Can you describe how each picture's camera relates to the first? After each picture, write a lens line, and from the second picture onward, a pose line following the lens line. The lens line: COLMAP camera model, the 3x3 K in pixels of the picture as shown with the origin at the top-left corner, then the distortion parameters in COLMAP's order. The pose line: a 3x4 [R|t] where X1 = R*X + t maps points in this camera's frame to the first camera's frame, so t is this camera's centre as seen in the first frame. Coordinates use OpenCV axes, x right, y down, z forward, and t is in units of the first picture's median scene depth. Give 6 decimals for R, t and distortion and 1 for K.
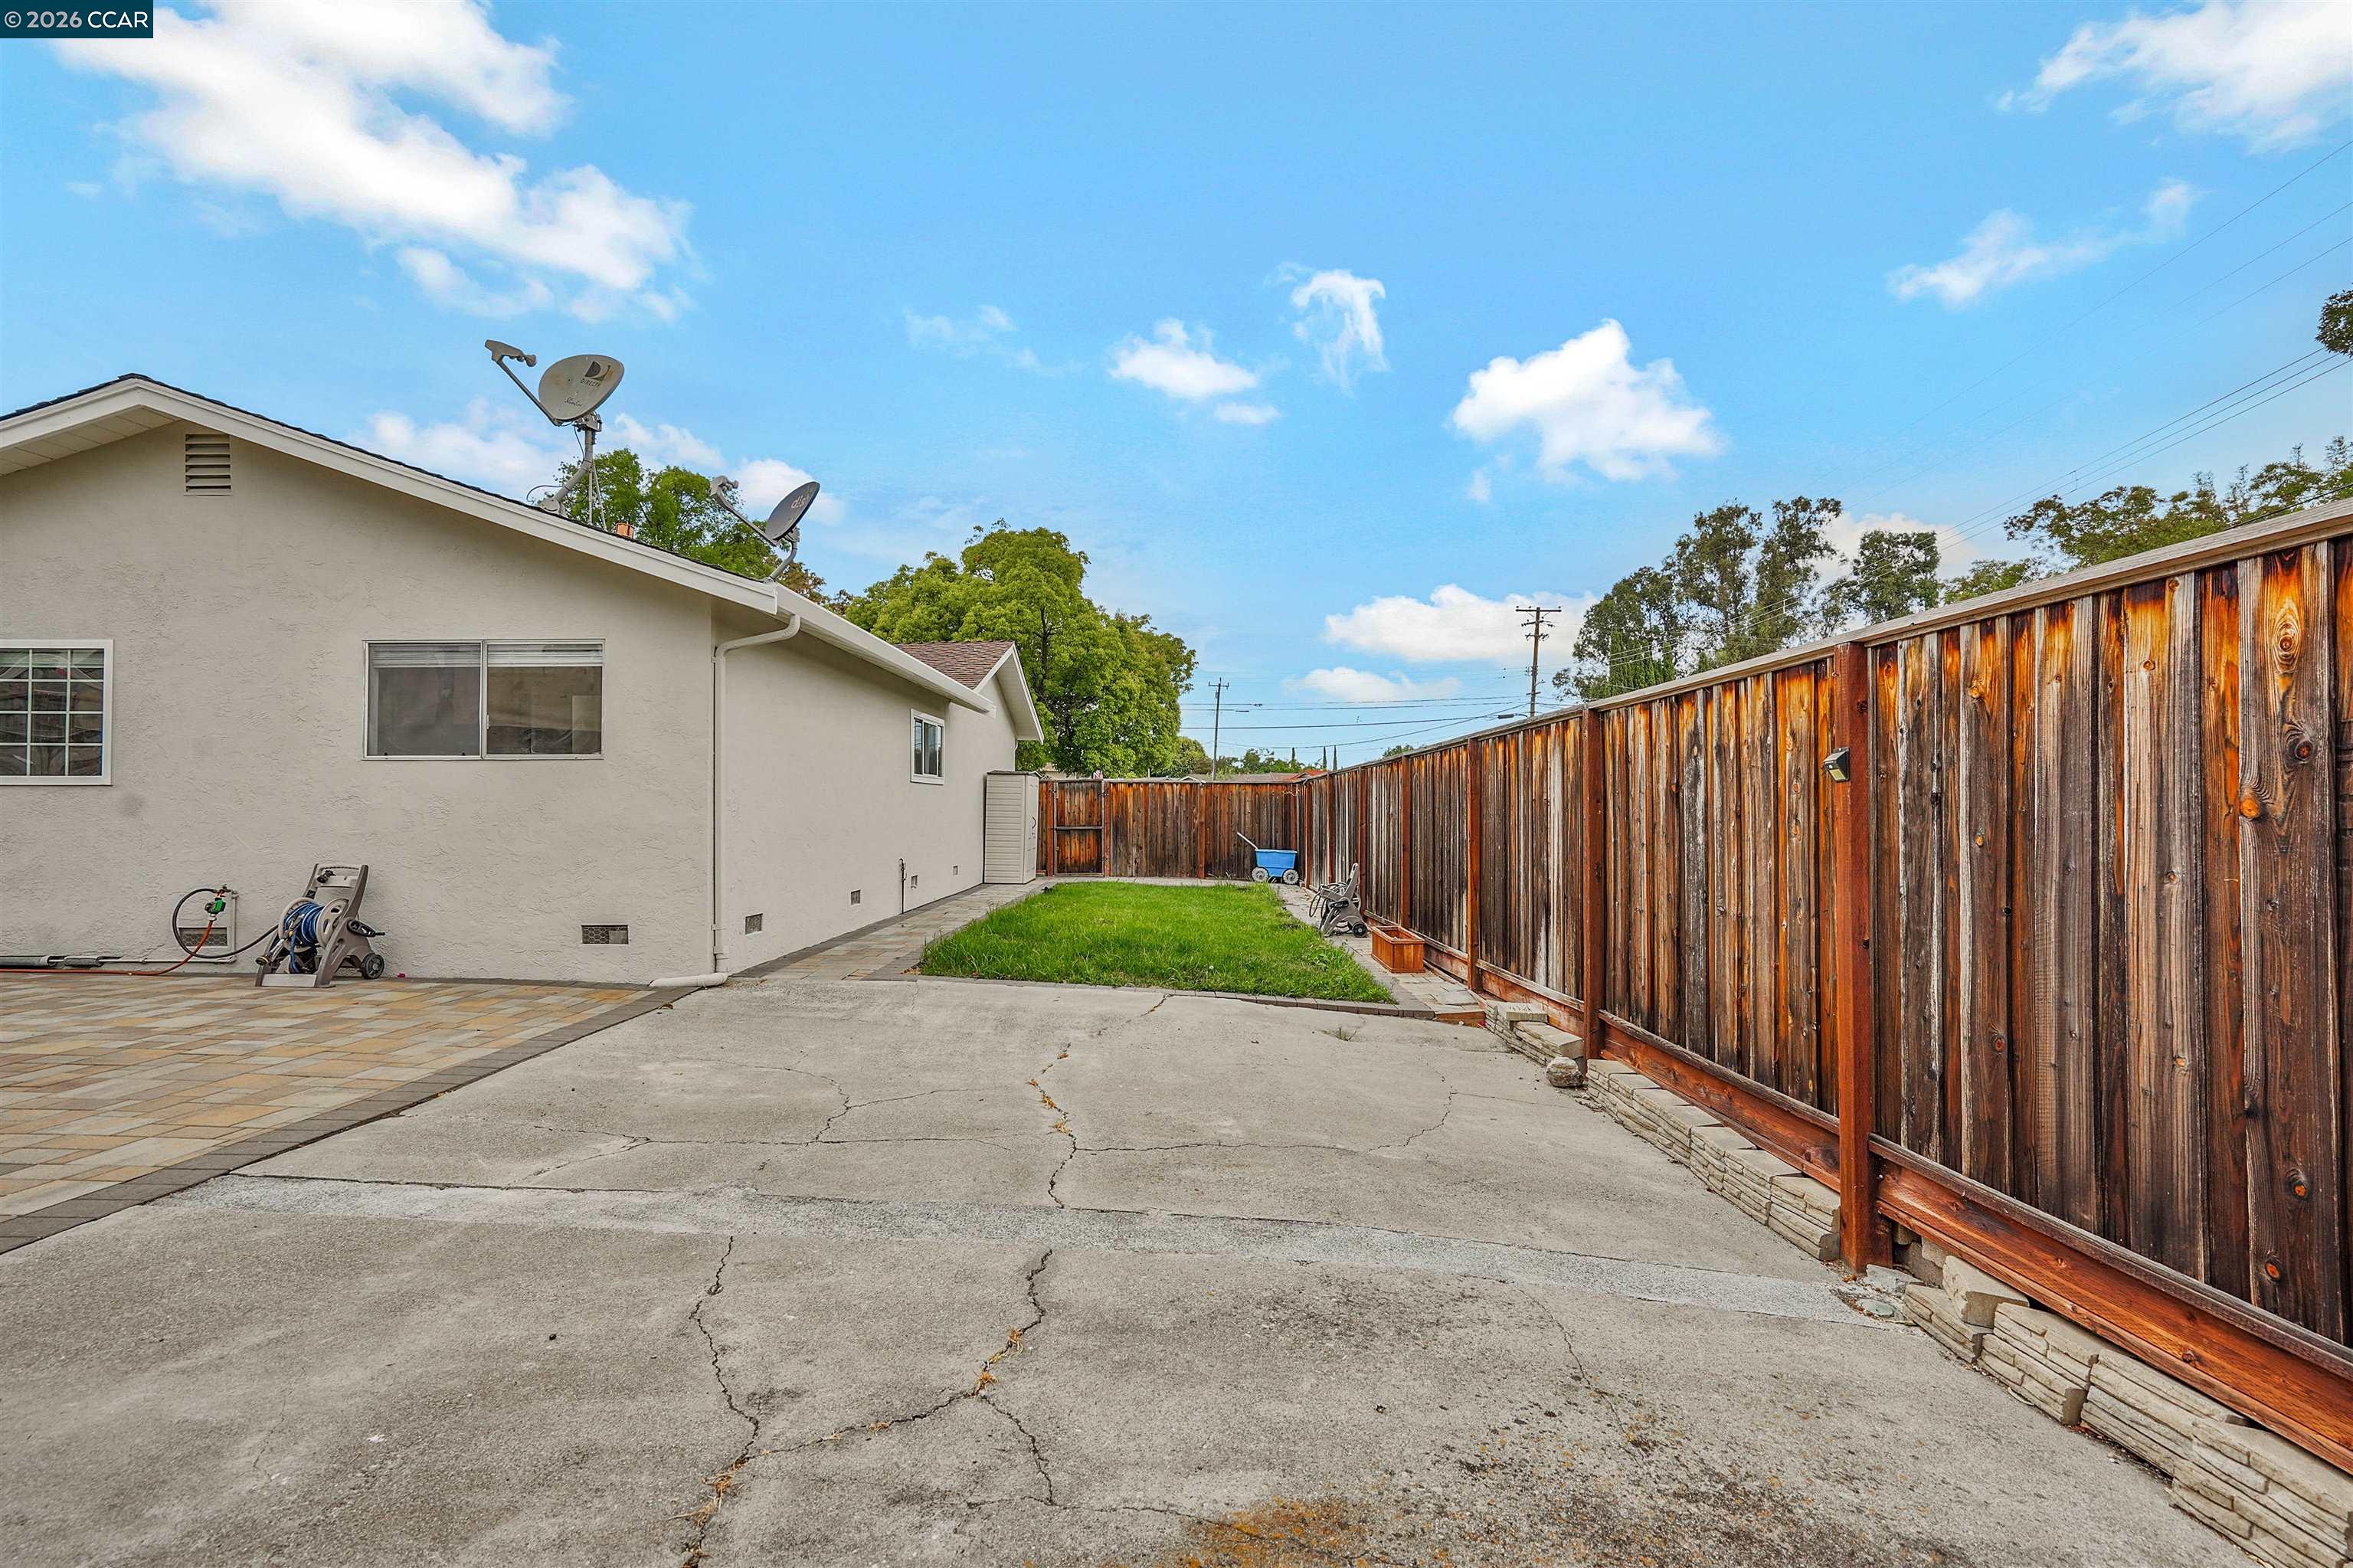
lens RADIAL K [[1071.0, 0, 1157.2], [0, 1071.0, 793.6], [0, 0, 1]] dist [-0.041947, 0.024689]
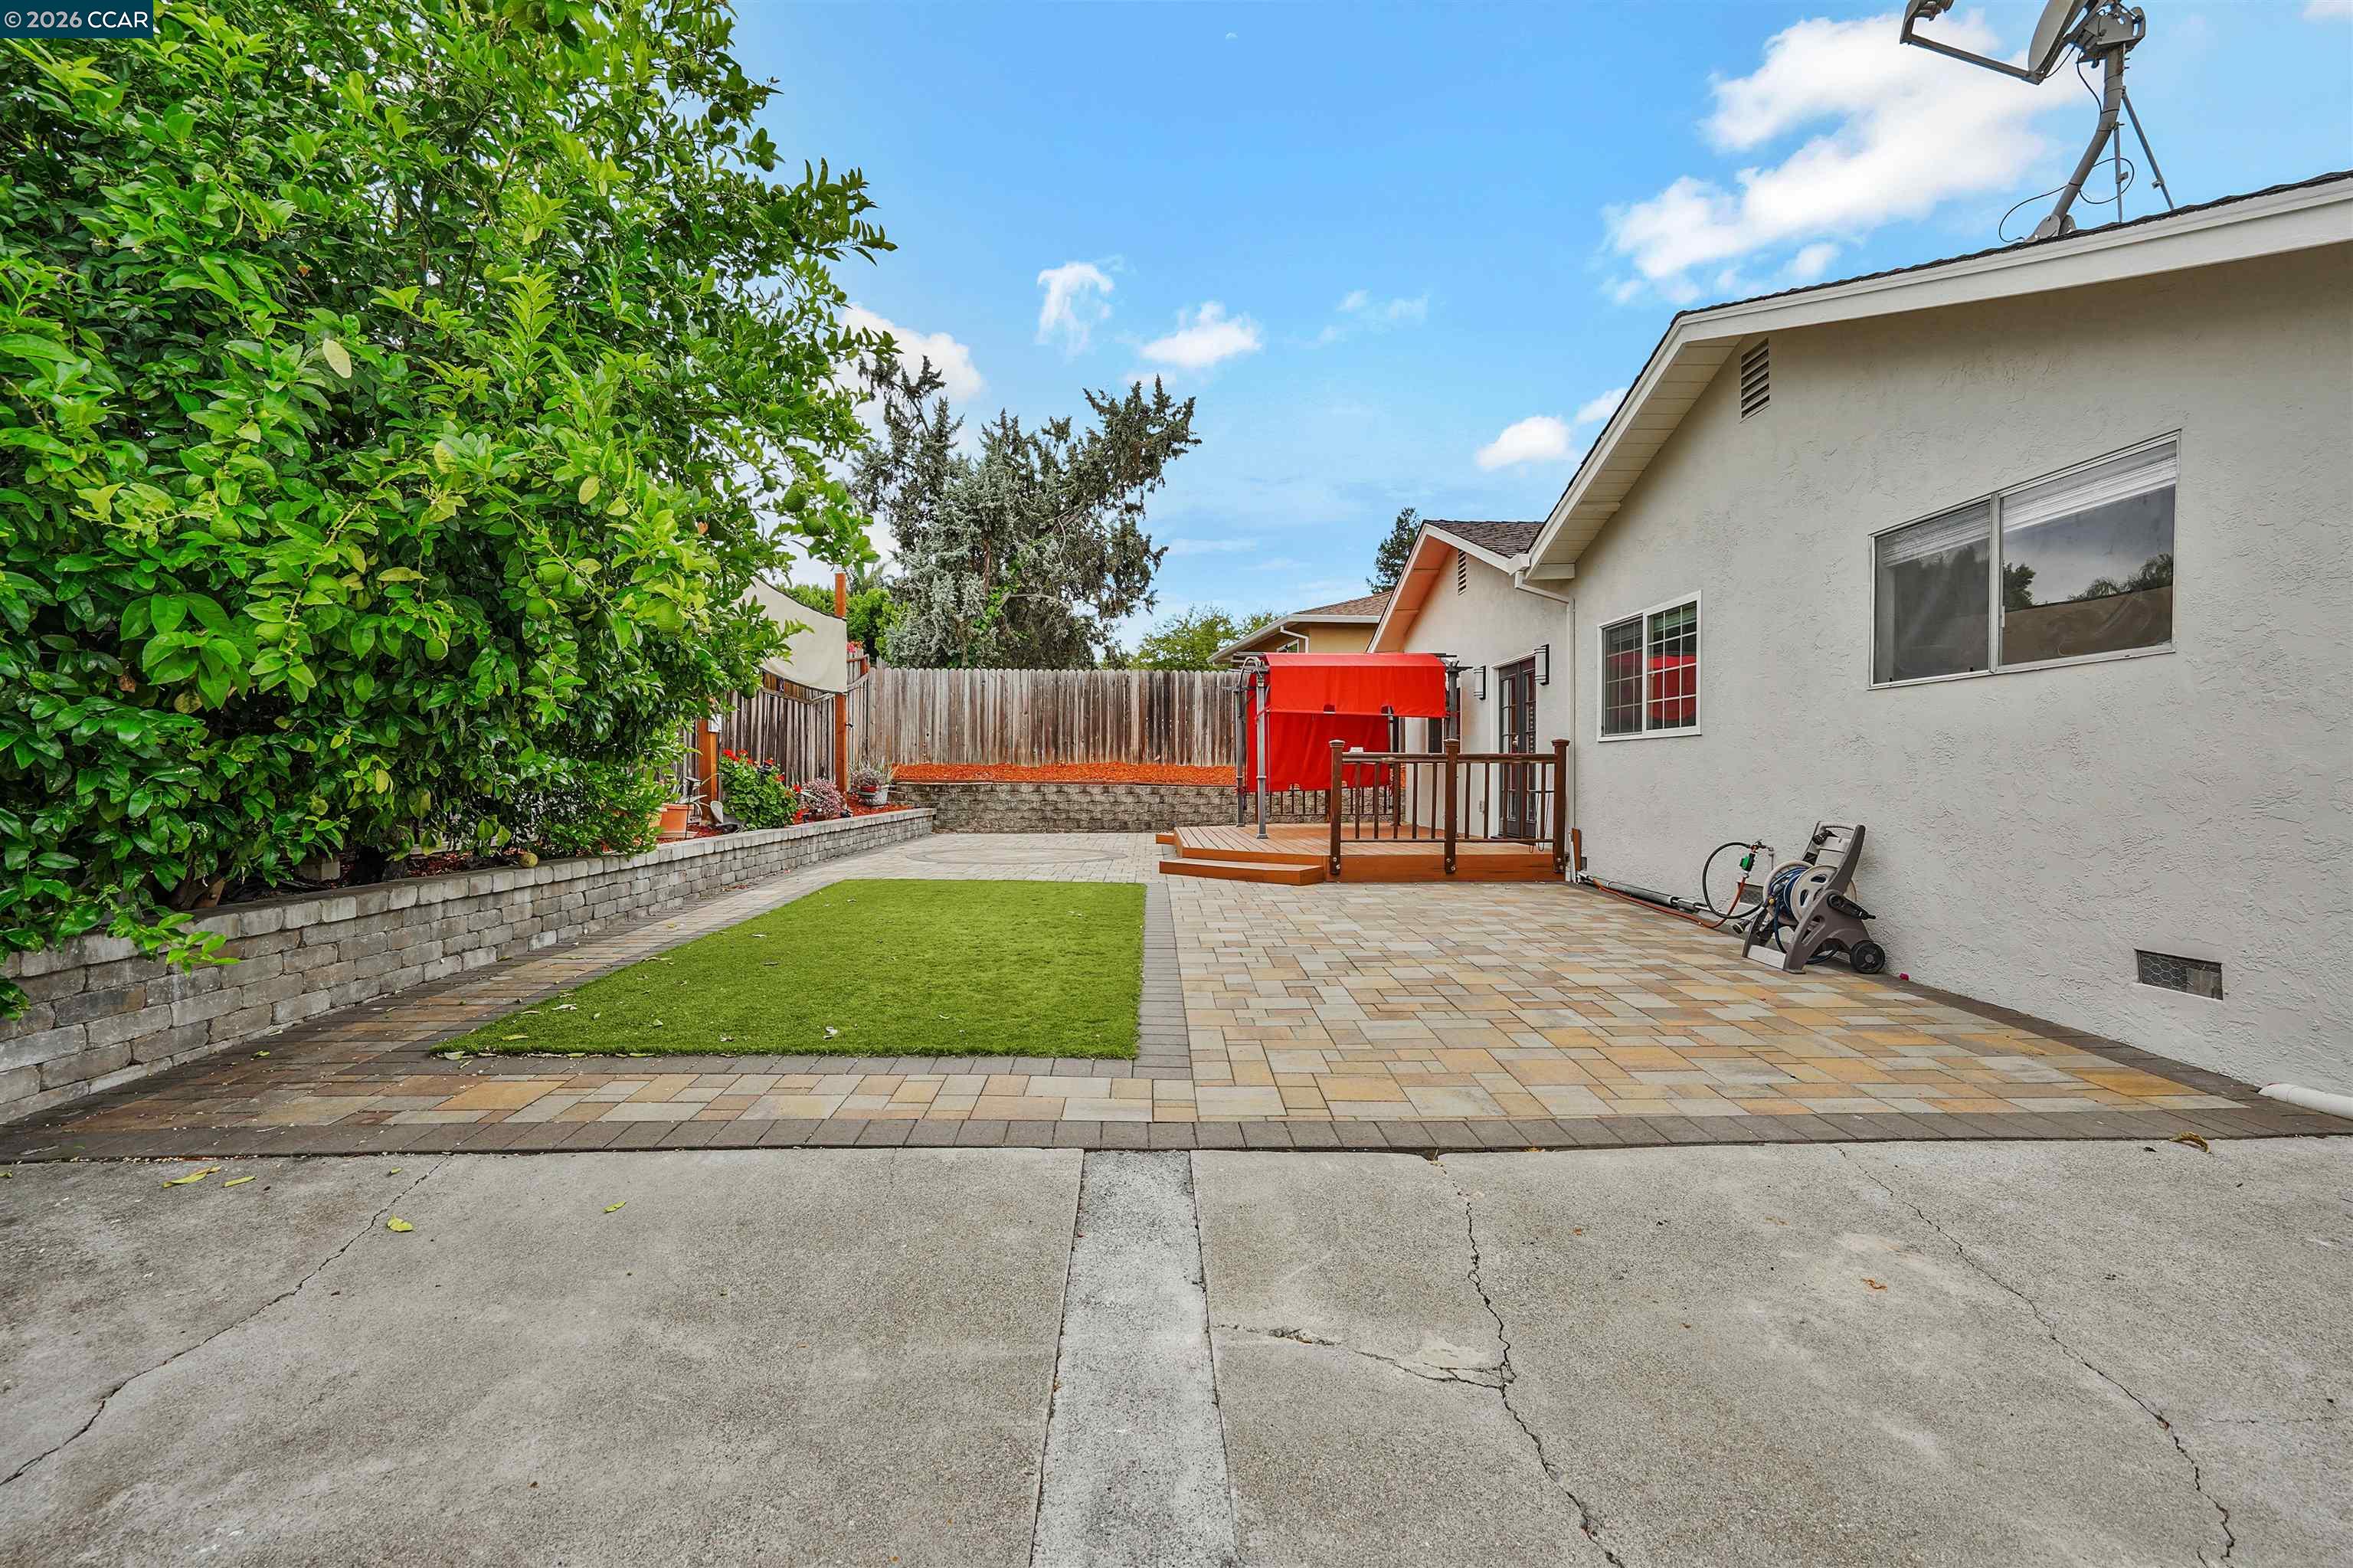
lens RADIAL K [[1076.5, 0, 1144.6], [0, 1076.5, 789.8], [0, 0, 1]] dist [-0.037026, 0.033914]
pose [[0.051882, 0.016007, -0.998525, 0.002205], [0.014773, 0.999750, 0.016794, 0.021713], [0.998544, -0.015623, 0.051633, 0.452668]]
